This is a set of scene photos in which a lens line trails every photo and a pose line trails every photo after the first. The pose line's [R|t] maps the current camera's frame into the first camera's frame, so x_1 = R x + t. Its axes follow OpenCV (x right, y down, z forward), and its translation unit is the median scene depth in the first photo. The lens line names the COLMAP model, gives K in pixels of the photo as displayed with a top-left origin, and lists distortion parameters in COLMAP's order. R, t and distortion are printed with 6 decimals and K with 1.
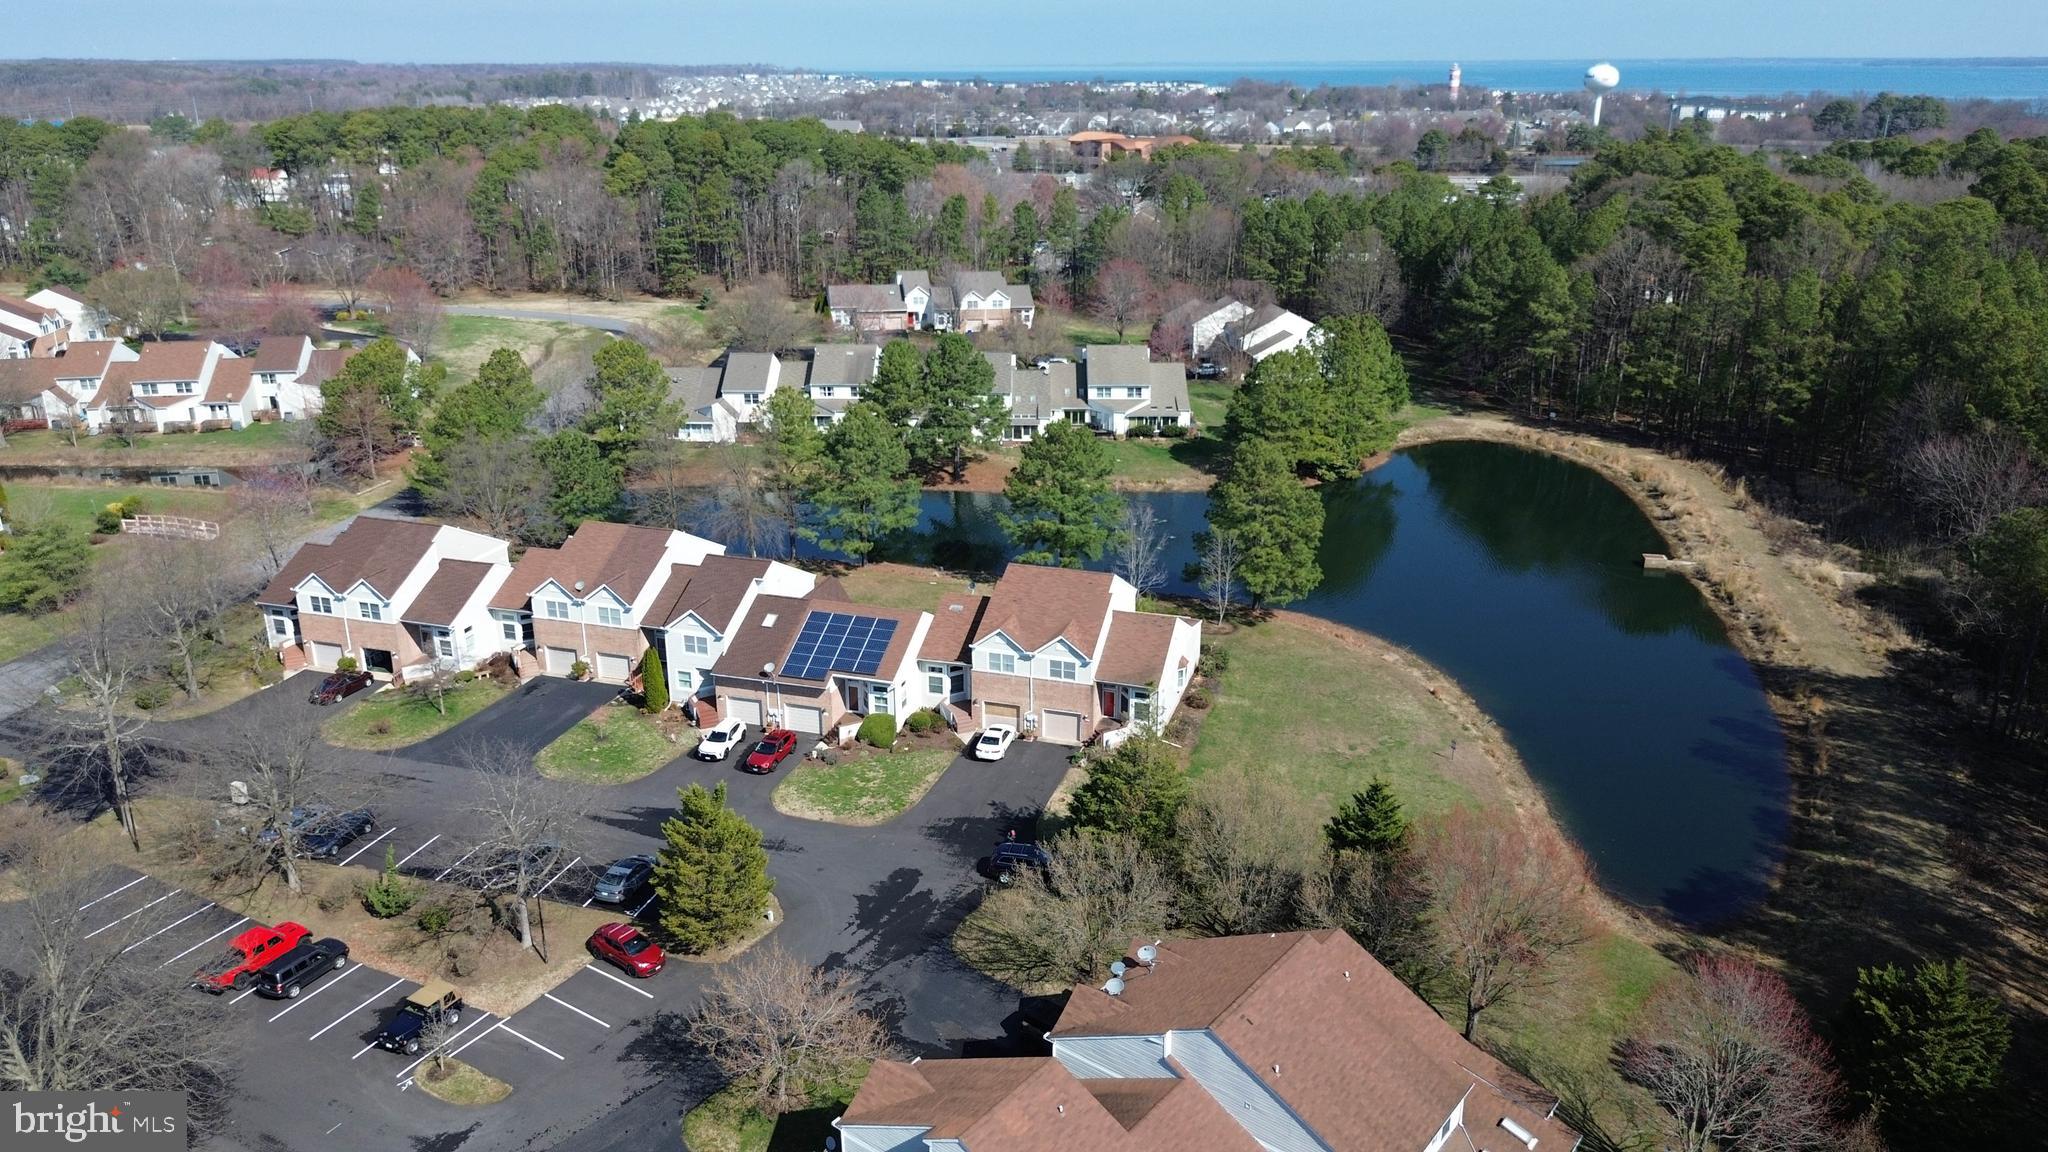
lens RADIAL K [[1424.1, 0, 1024.0], [0, 1424.1, 576.0], [0, 0, 1]] dist [0.138798, -0.211666]
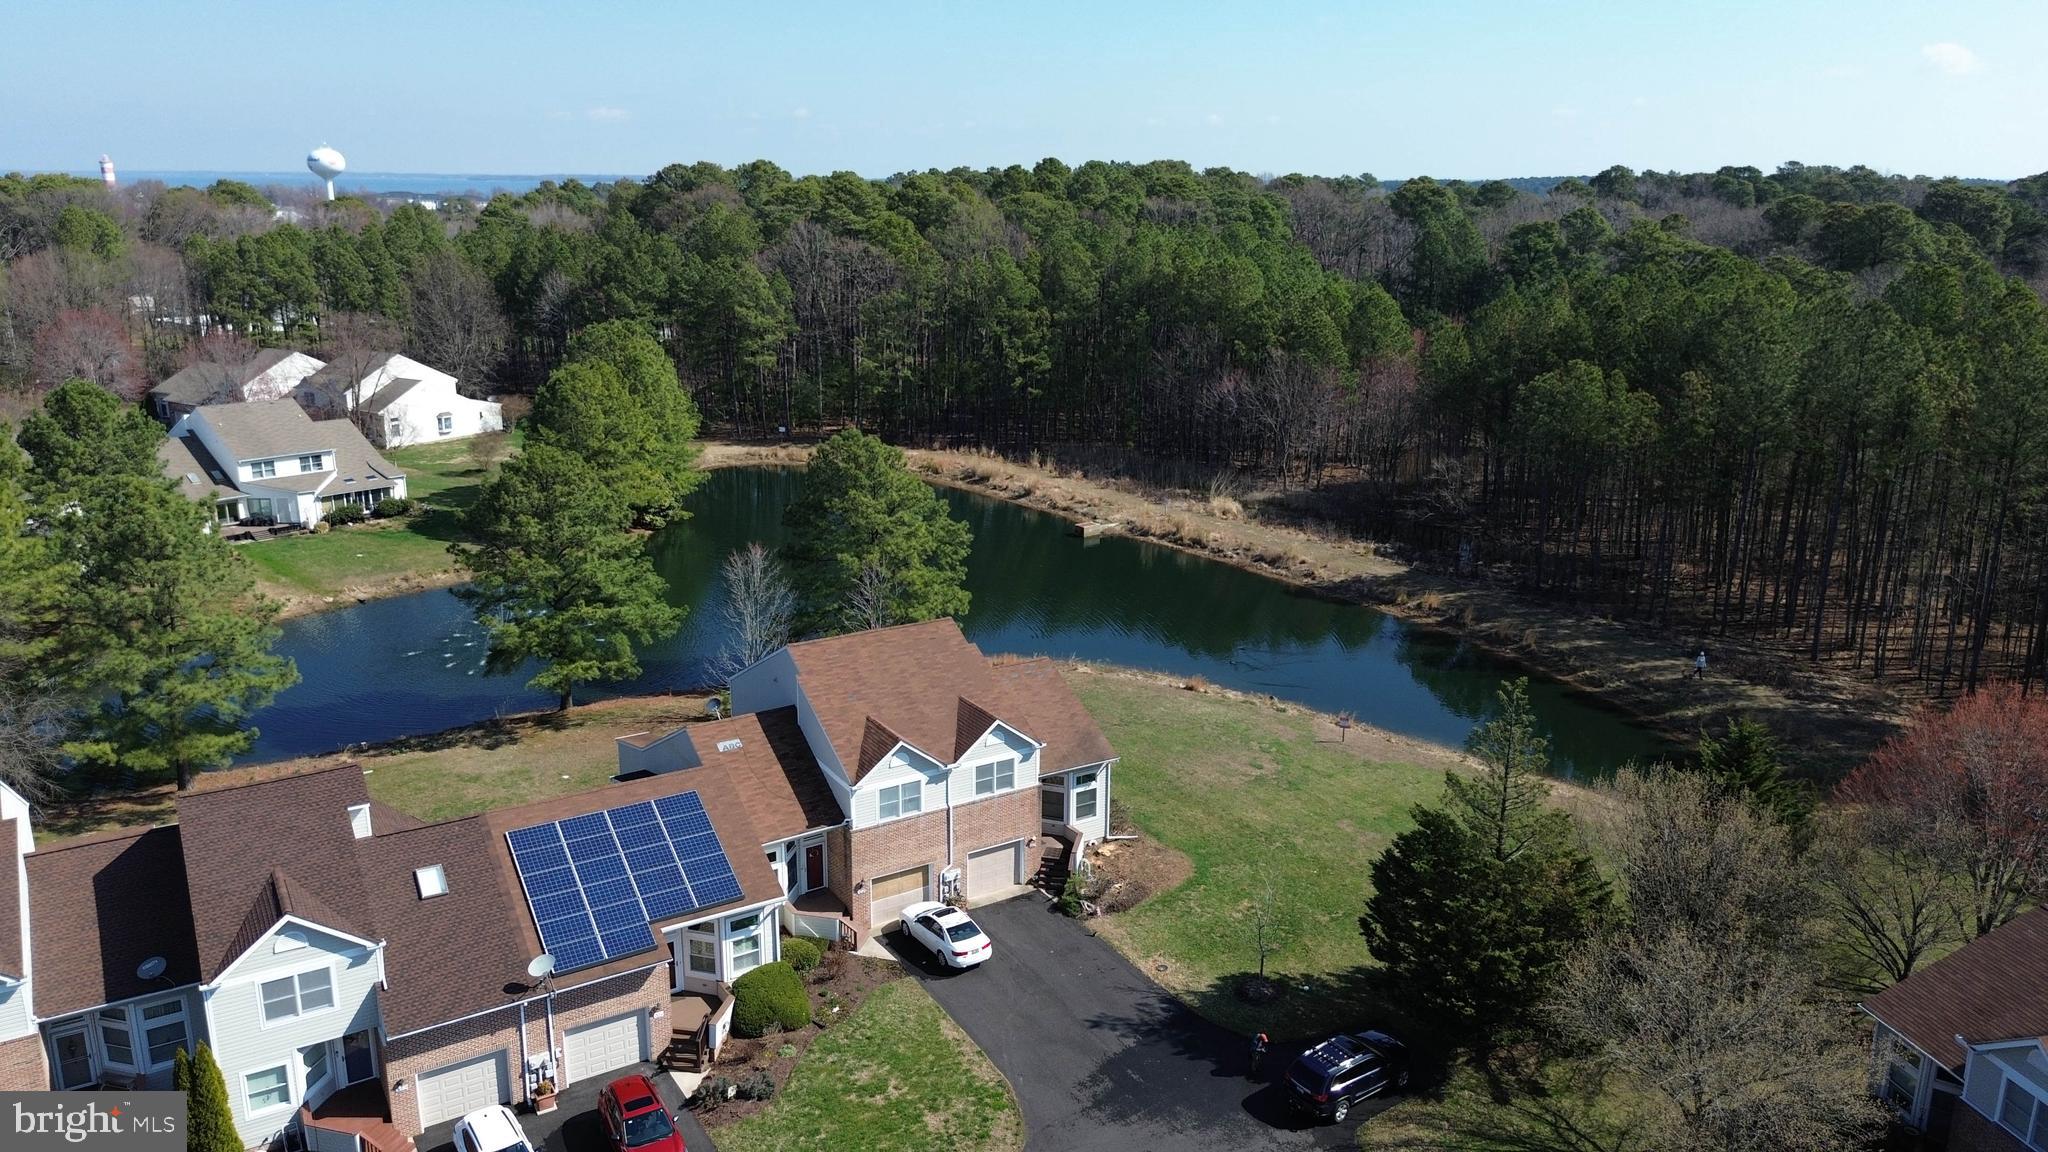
lens RADIAL K [[1445.1, 0, 1013.1], [0, 1445.1, 581.0], [0, 0, 1]] dist [0.069042, -0.062333]
pose [[0.664949, -0.197408, 0.720329, -0.372603], [0.247091, 0.968276, 0.037264, -0.033413], [-0.704833, 0.153208, 0.692631, 0.531104]]
